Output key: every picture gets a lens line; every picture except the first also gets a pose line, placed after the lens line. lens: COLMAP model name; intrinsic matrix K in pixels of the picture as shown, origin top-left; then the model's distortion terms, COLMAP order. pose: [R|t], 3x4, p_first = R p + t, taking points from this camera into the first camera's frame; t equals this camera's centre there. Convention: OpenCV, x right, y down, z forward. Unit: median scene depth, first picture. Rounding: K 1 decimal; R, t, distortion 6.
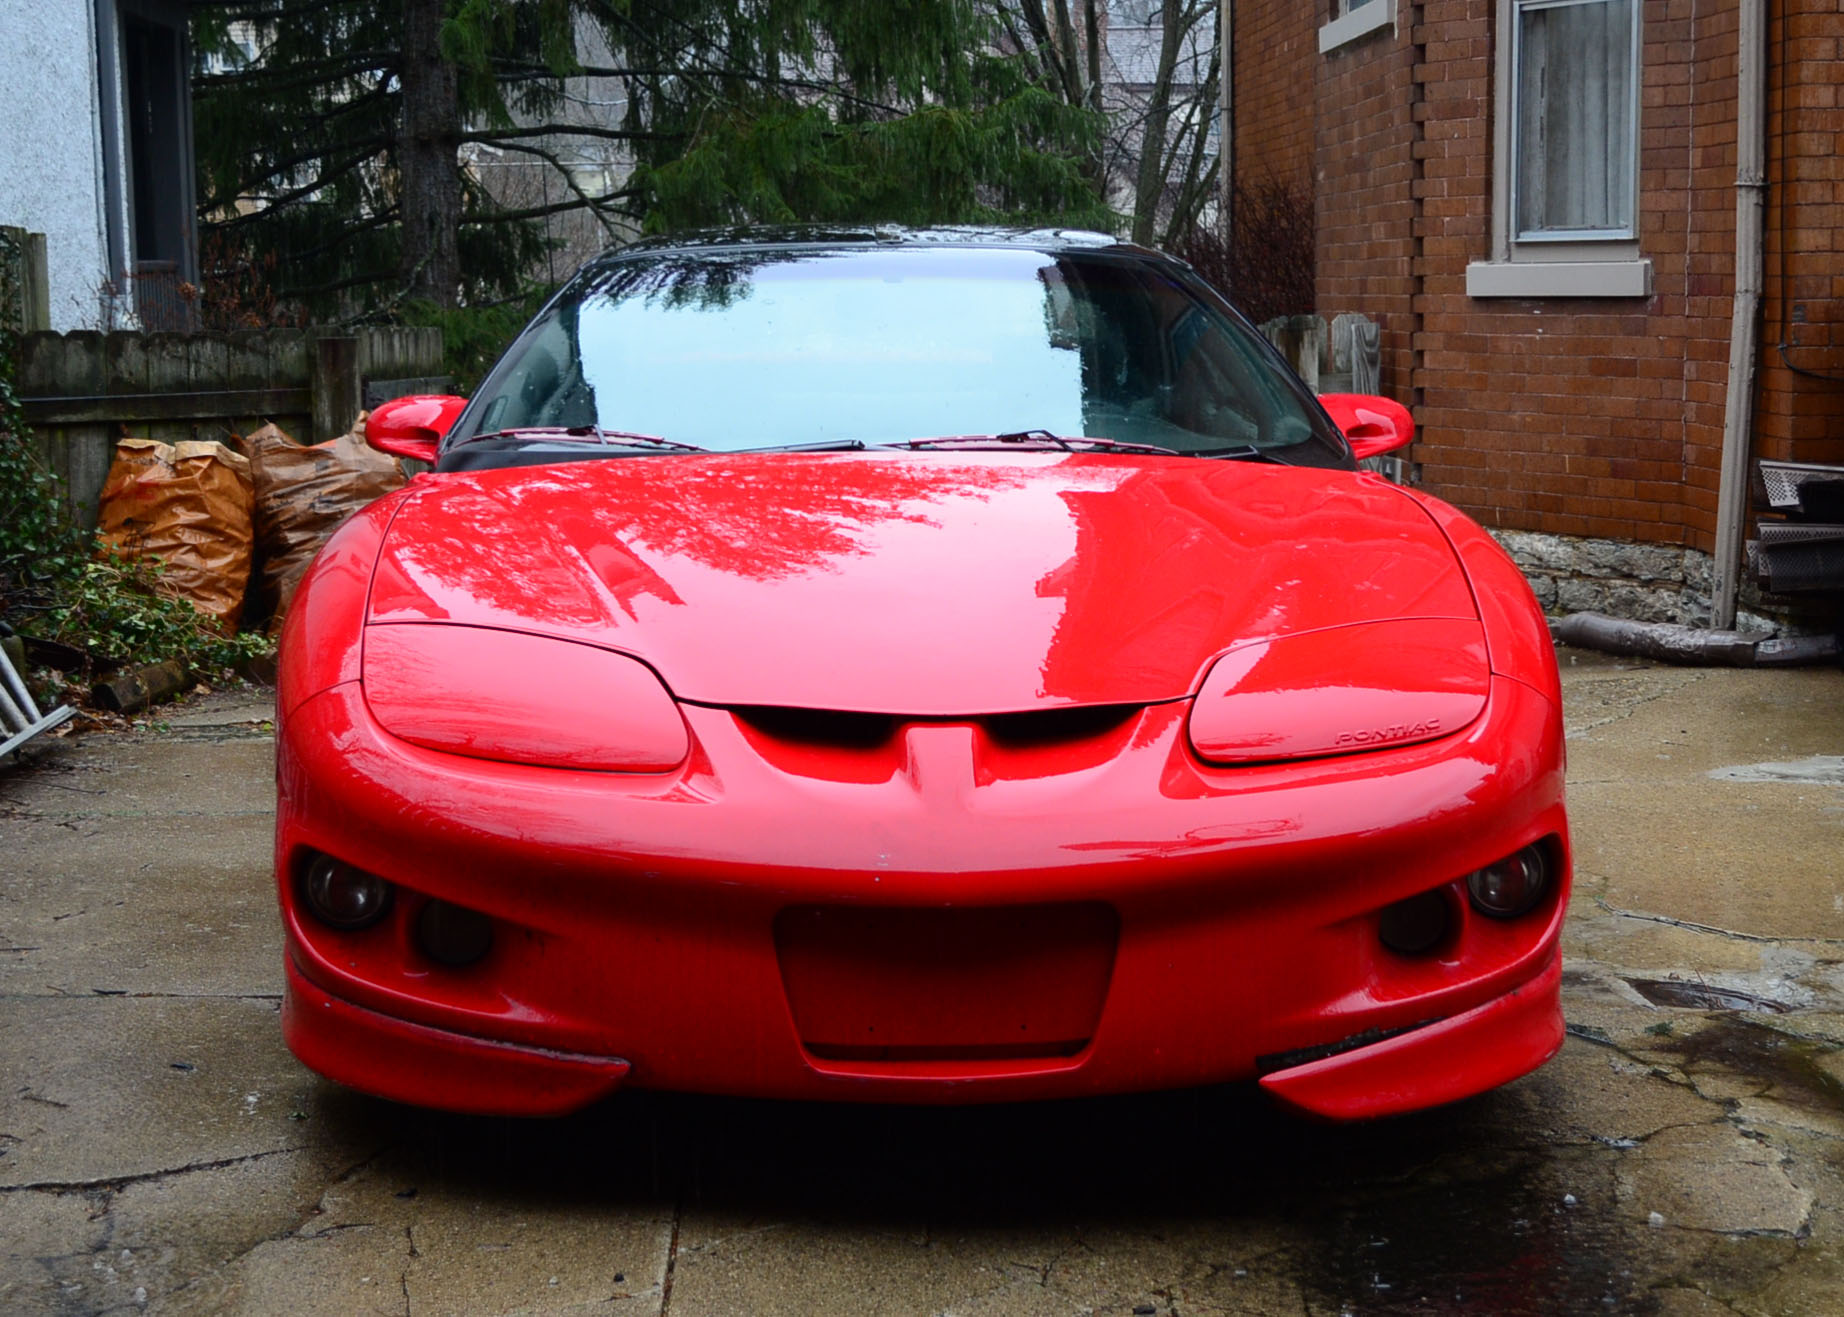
lens RADIAL K [[2900.6, 0, 931.6], [0, 2900.6, 669.6], [0, 0, 1]] dist [-0.040835, 0.000000]
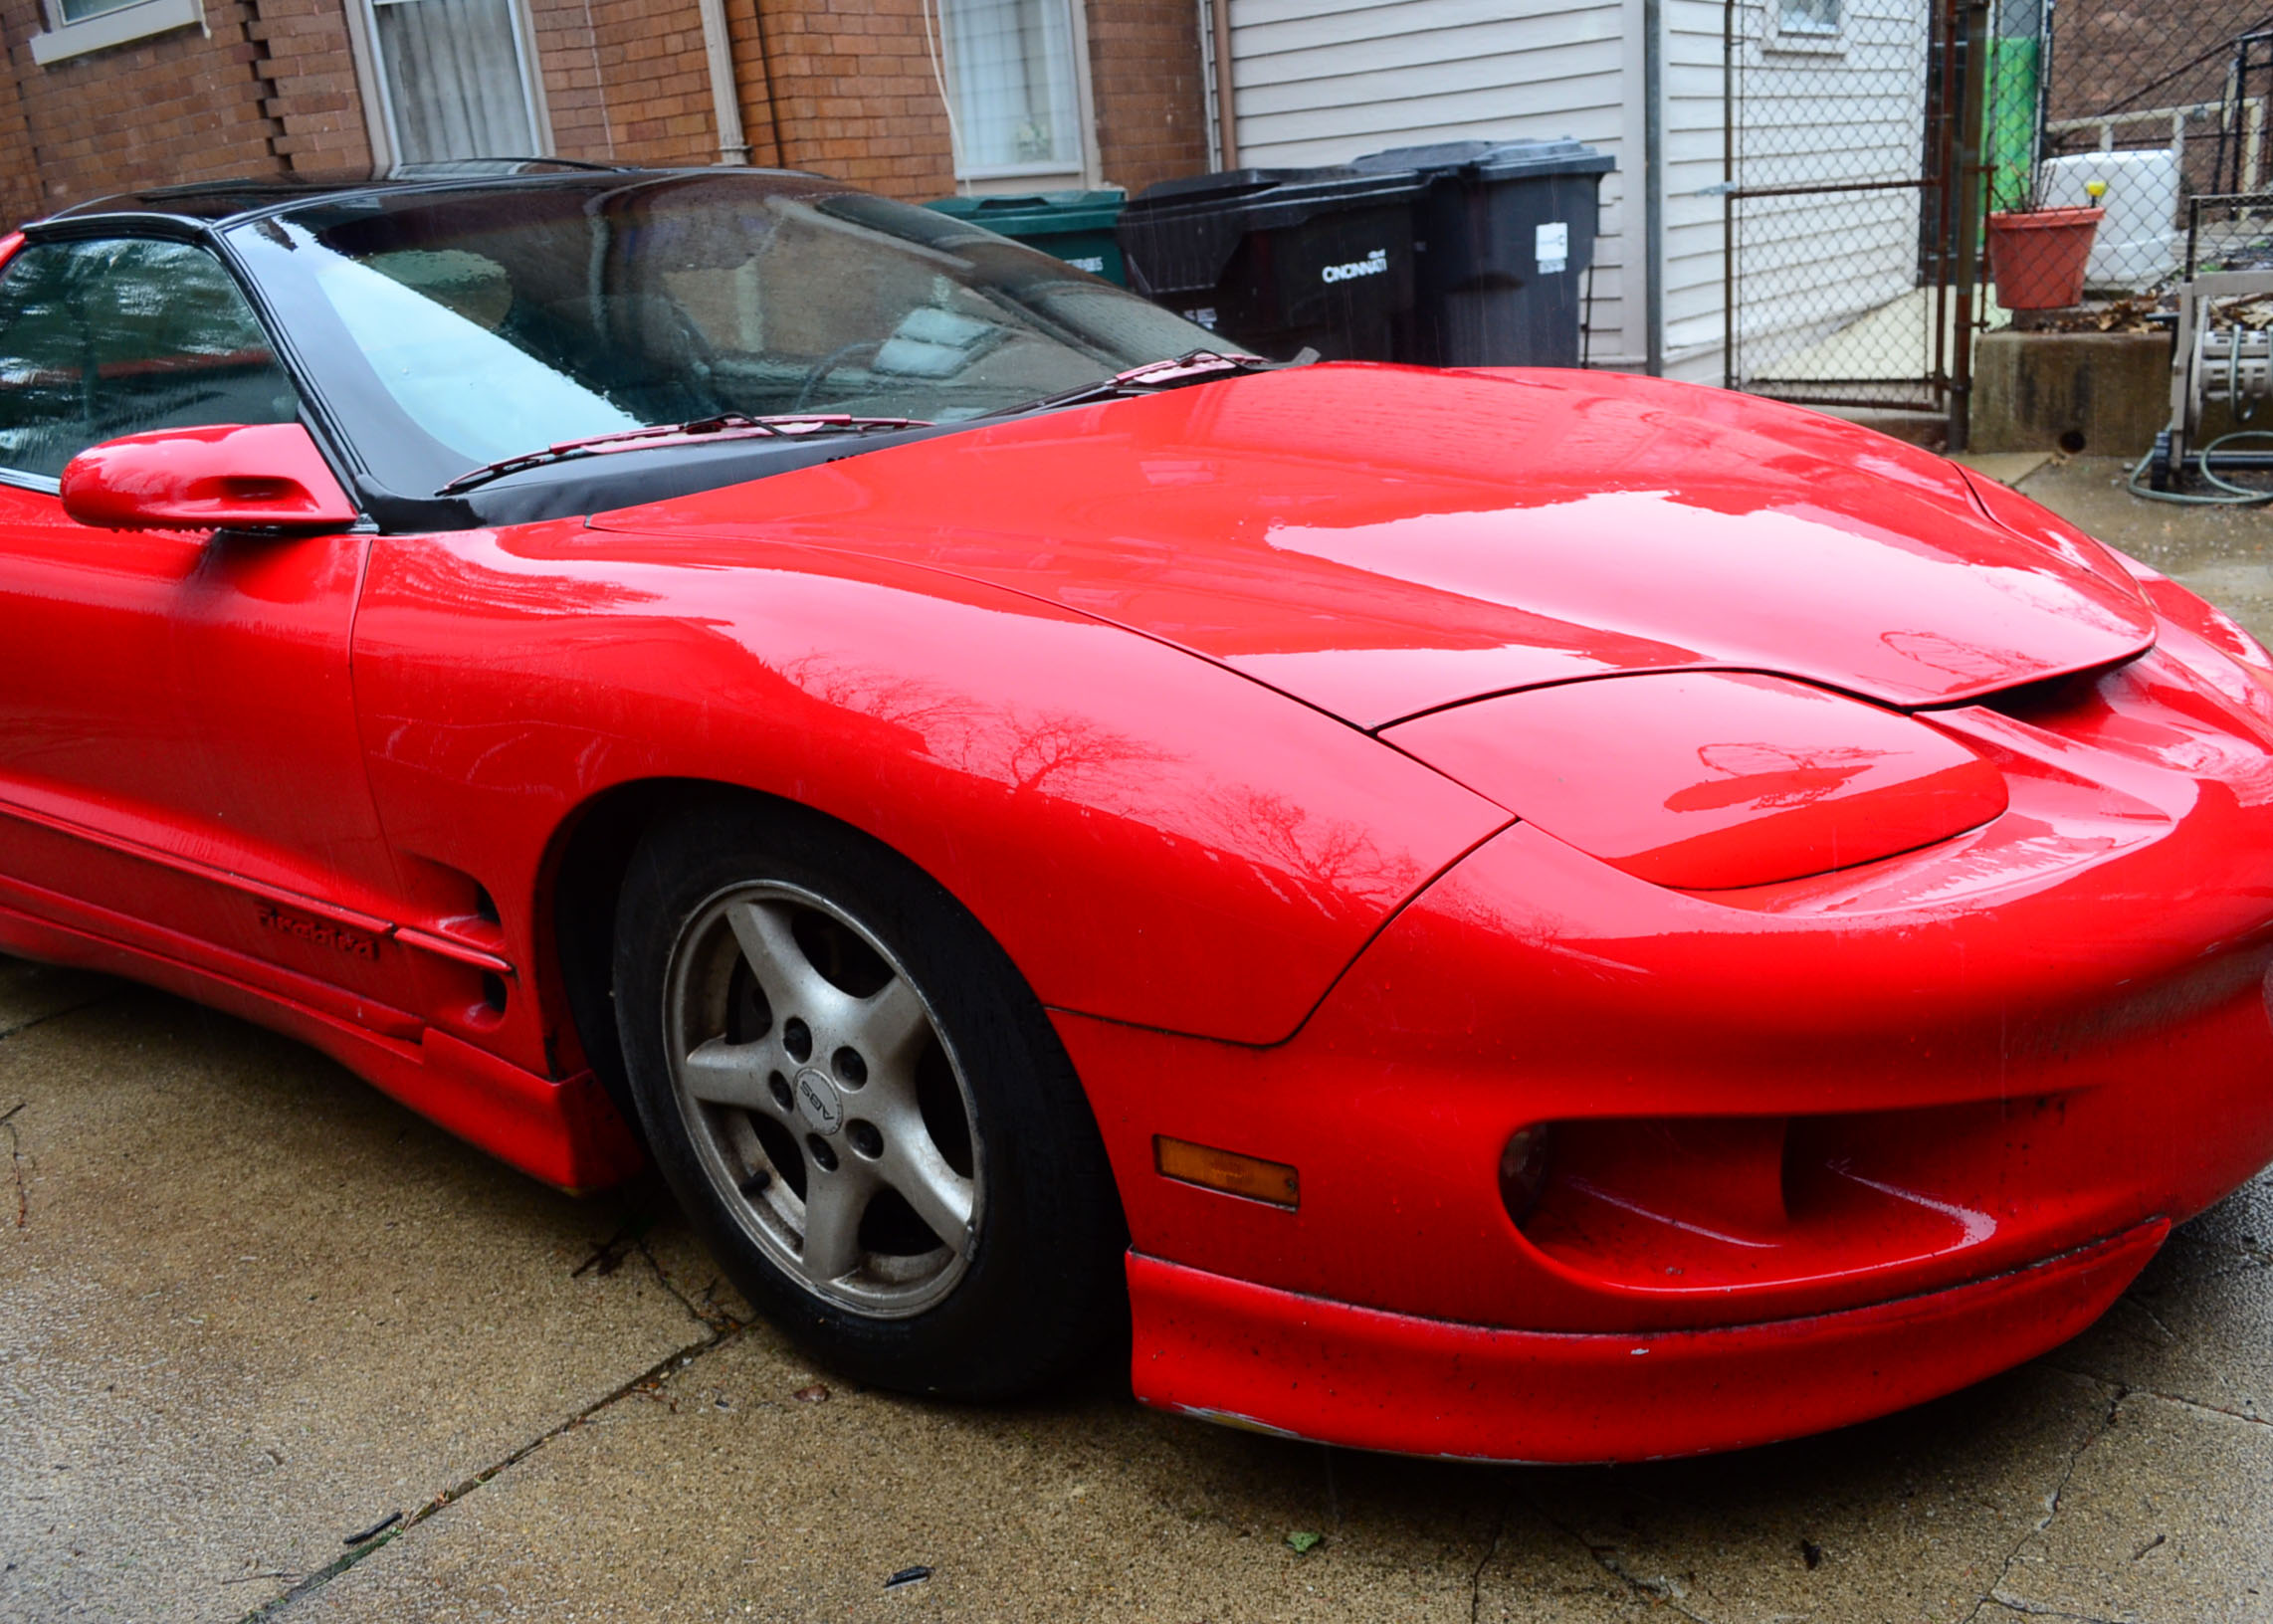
lens RADIAL K [[1900.8, 0, 1165.6], [0, 1900.8, 821.1], [0, 0, 1]] dist [-0.017539, 0.011148]
pose [[0.639572, -0.277351, 0.716955, -0.423591], [0.177051, 0.960719, 0.213709, -0.073201], [-0.748064, -0.009745, 0.663555, 0.660517]]
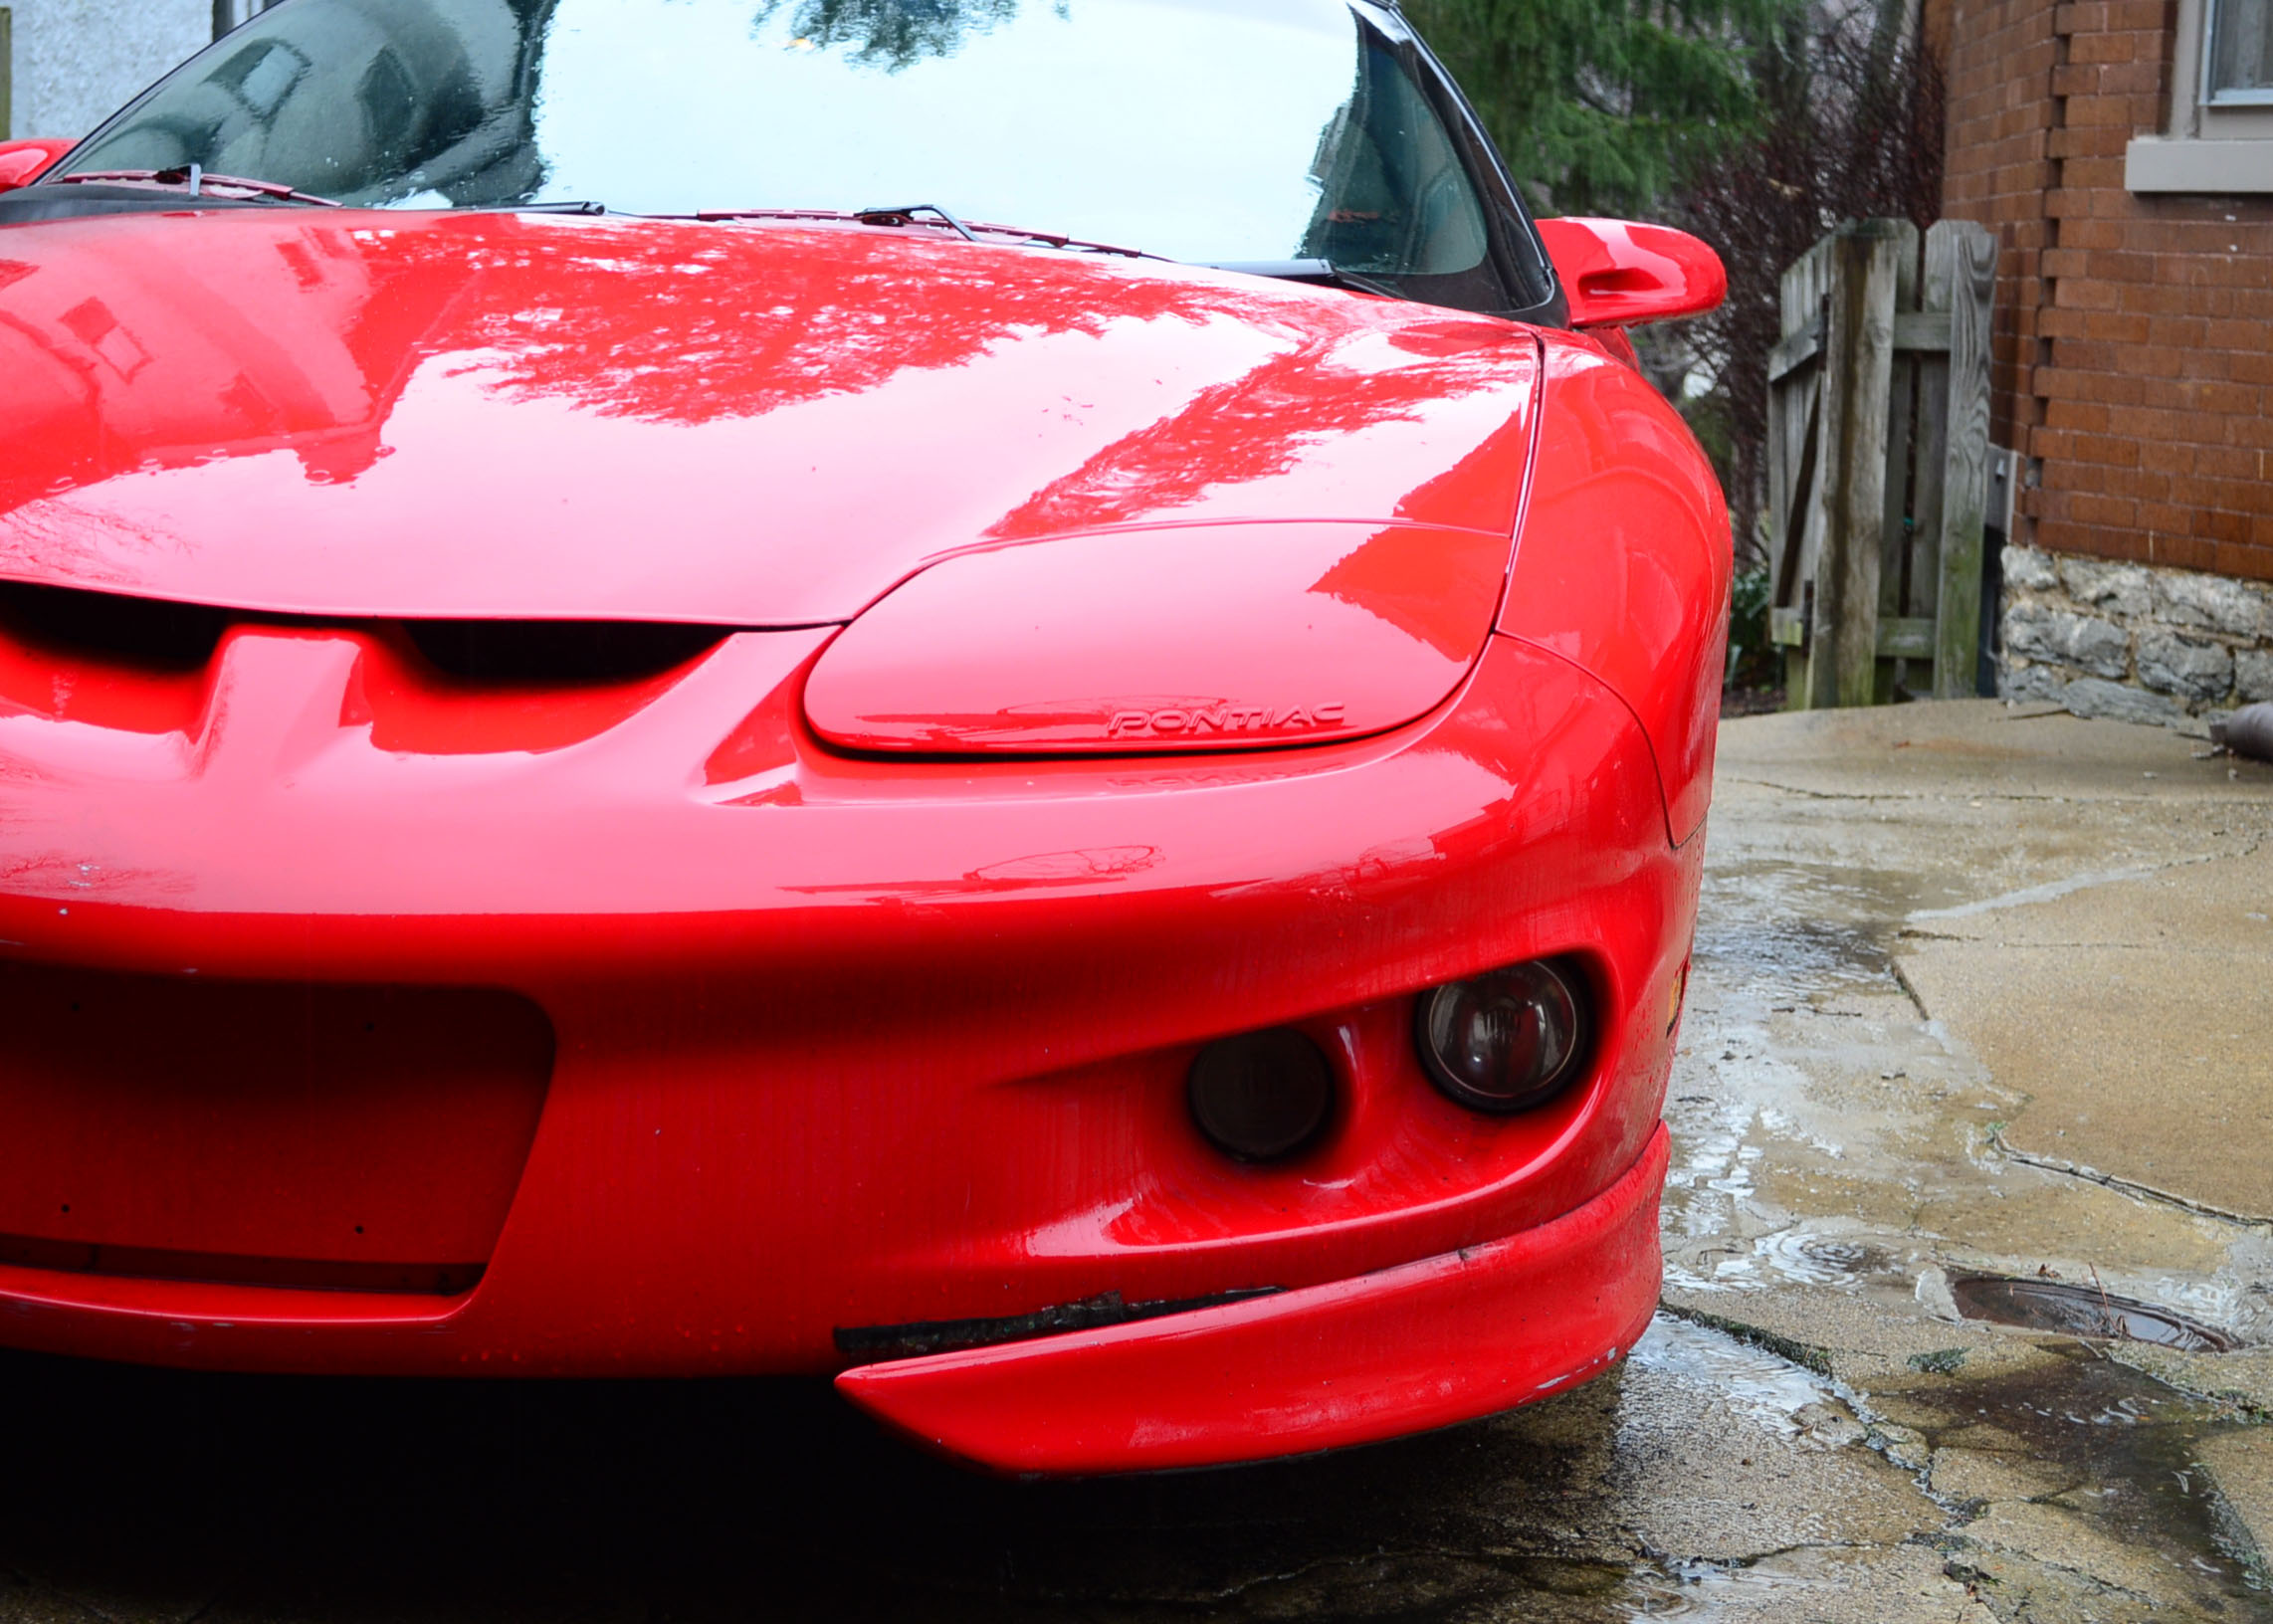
lens RADIAL K [[4027.7, 0, 1078.6], [0, 4027.7, 849.6], [0, 0, 1]] dist [-0.033367, 0.000000]
pose [[0.989327, 0.068749, -0.128476, 0.180947], [-0.066955, 0.997589, 0.018238, 0.026878], [0.129420, -0.009441, 0.991545, 0.240172]]
